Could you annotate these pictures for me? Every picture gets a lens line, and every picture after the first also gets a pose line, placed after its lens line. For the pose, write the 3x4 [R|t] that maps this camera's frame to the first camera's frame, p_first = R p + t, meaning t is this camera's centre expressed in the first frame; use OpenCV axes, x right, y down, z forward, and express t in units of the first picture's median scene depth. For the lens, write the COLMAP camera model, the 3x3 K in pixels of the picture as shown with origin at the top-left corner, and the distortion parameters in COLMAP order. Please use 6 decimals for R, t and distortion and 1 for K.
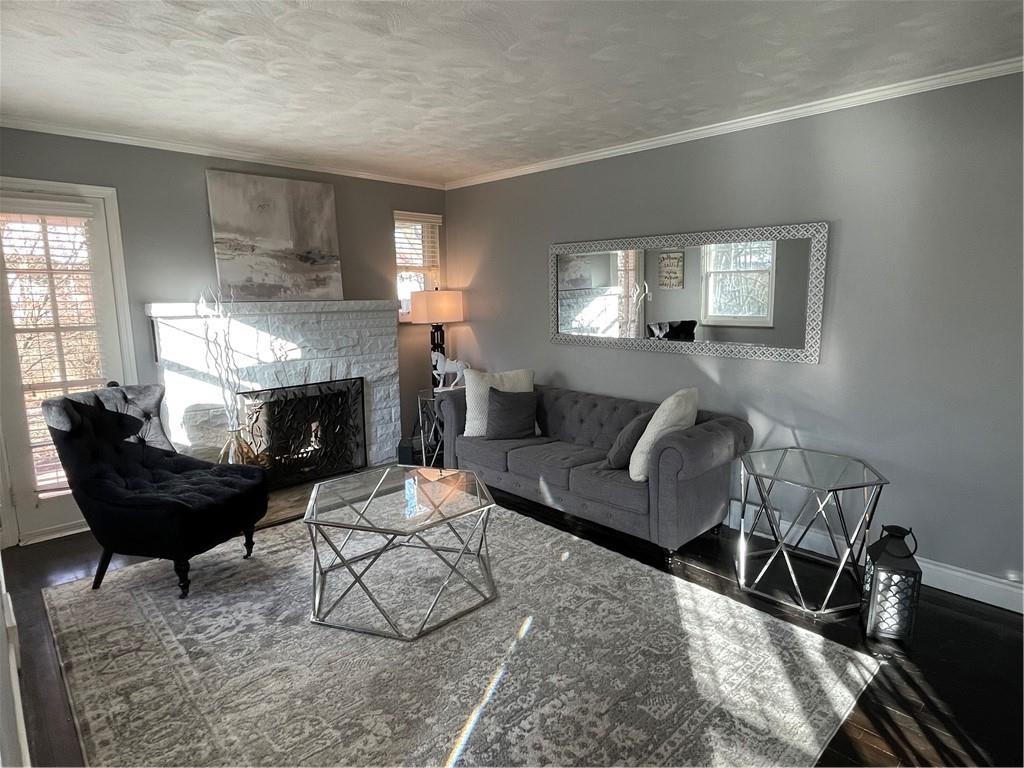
lens RADIAL K [[570.5, 0, 510.9], [0, 570.5, 382.2], [0, 0, 1]] dist [-0.003703, -0.000433]
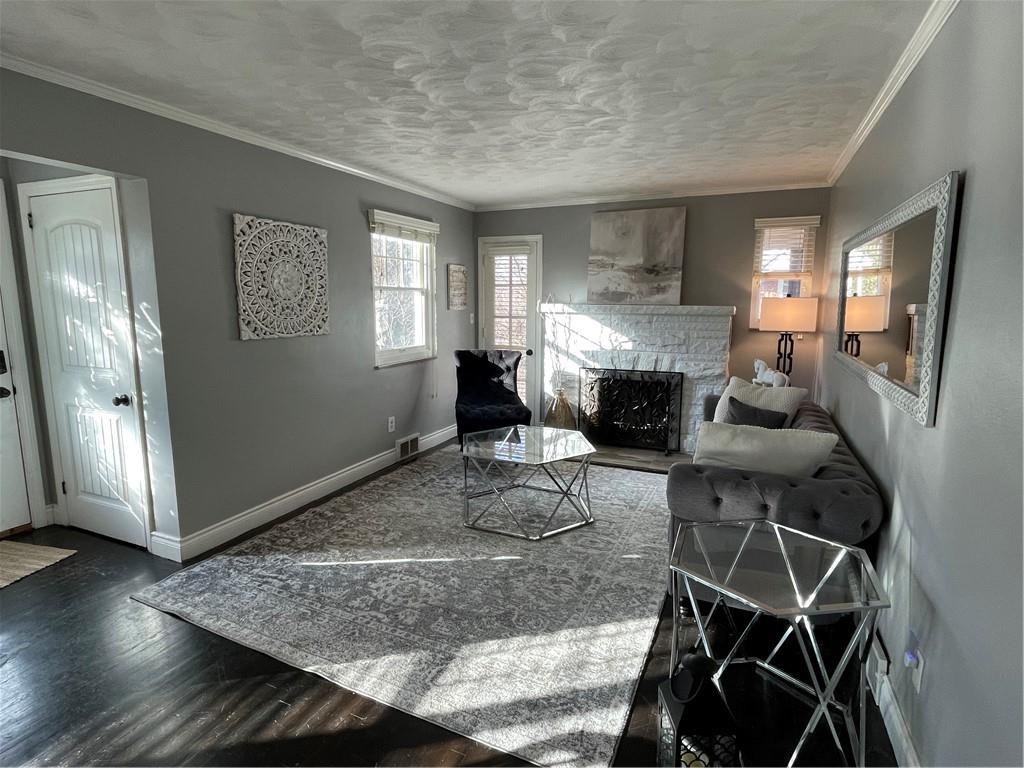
lens RADIAL K [[523.2, 0, 511.0], [0, 523.2, 382.8], [0, 0, 1]] dist [-0.005931, -0.000407]
pose [[0.367159, 0.152265, -0.917611, 0.625135], [-0.153973, 0.982850, 0.101482, -0.046011], [0.917326, 0.104027, 0.384307, 0.310669]]
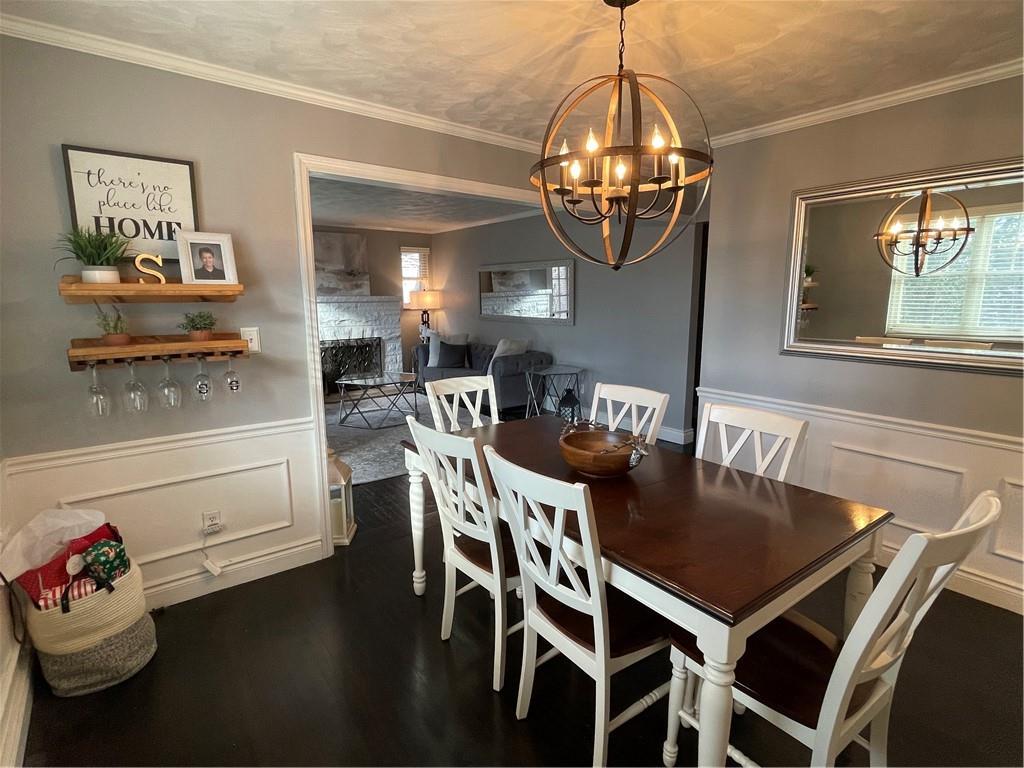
lens RADIAL K [[512.0, 0, 513.9], [0, 512.0, 382.0], [0, 0, 1]] dist [-0.004889, -0.000388]
pose [[0.994509, 0.022376, -0.102228, 0.382206], [-0.021046, 0.999680, 0.014063, 0.114645], [0.102510, -0.011835, 0.994662, -0.681754]]
